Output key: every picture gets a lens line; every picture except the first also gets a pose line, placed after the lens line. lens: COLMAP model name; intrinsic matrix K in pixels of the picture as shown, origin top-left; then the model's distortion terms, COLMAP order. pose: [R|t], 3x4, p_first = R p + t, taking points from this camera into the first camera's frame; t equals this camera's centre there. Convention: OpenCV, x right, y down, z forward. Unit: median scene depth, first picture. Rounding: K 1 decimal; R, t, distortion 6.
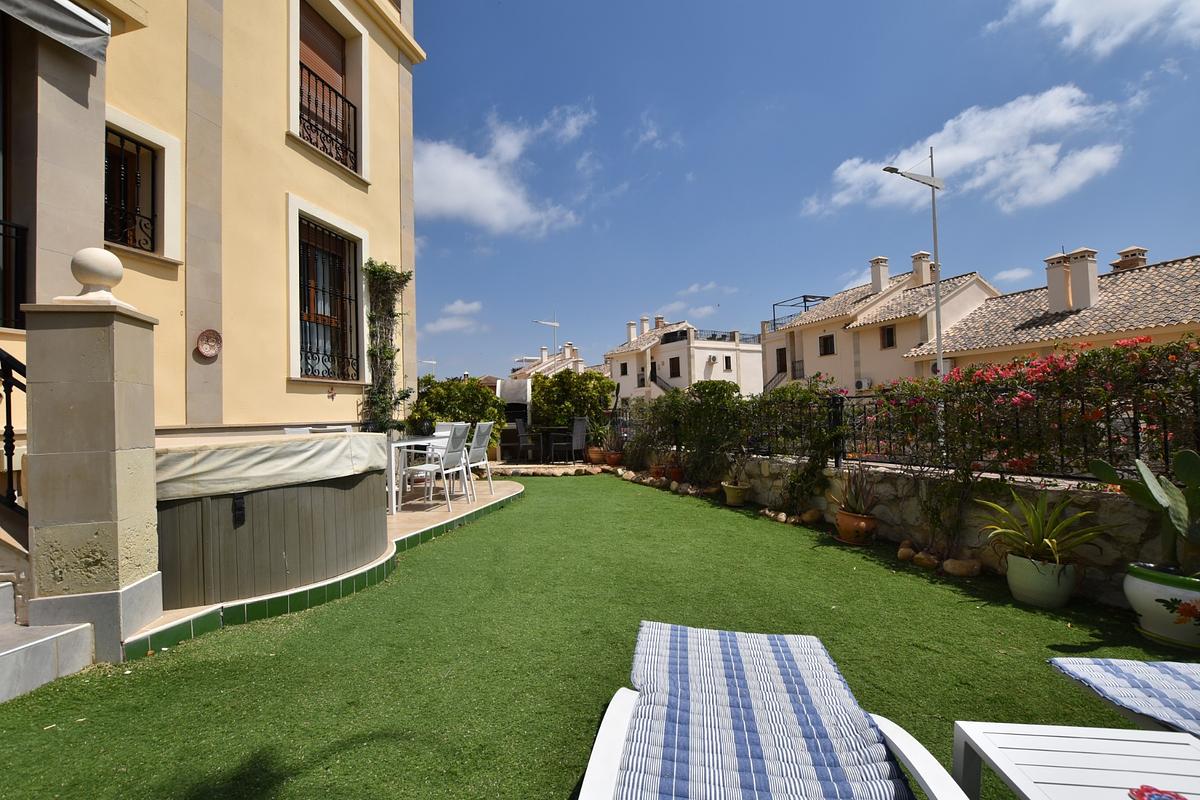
lens RADIAL K [[529.5, 0, 605.1], [0, 529.5, 398.2], [0, 0, 1]] dist [-0.053538, 0.020394]
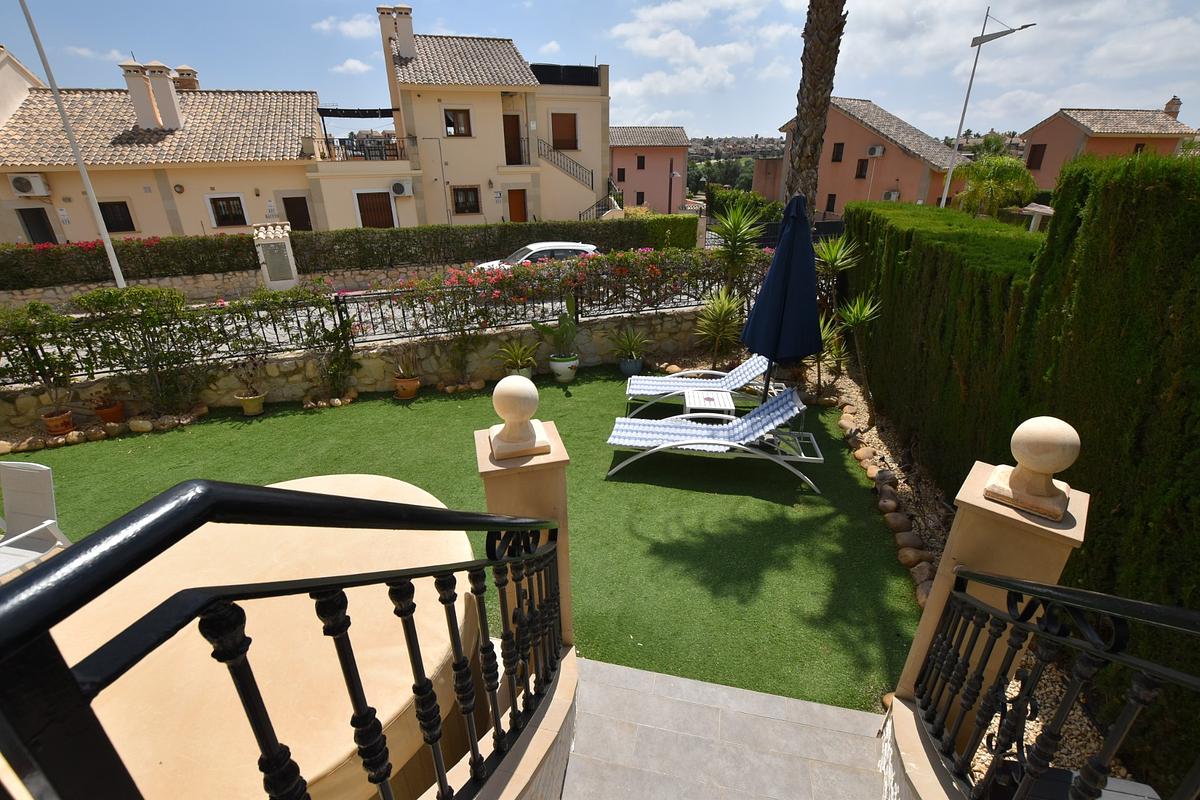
lens RADIAL K [[536.9, 0, 600.0], [0, 536.9, 400.0], [0, 0, 1]] dist [-0.023193, 0.000130]
pose [[0.030321, -0.373897, 0.926975, -0.503124], [-0.013560, 0.927162, 0.374416, -0.160972], [-0.999448, -0.023923, 0.023042, 0.213856]]
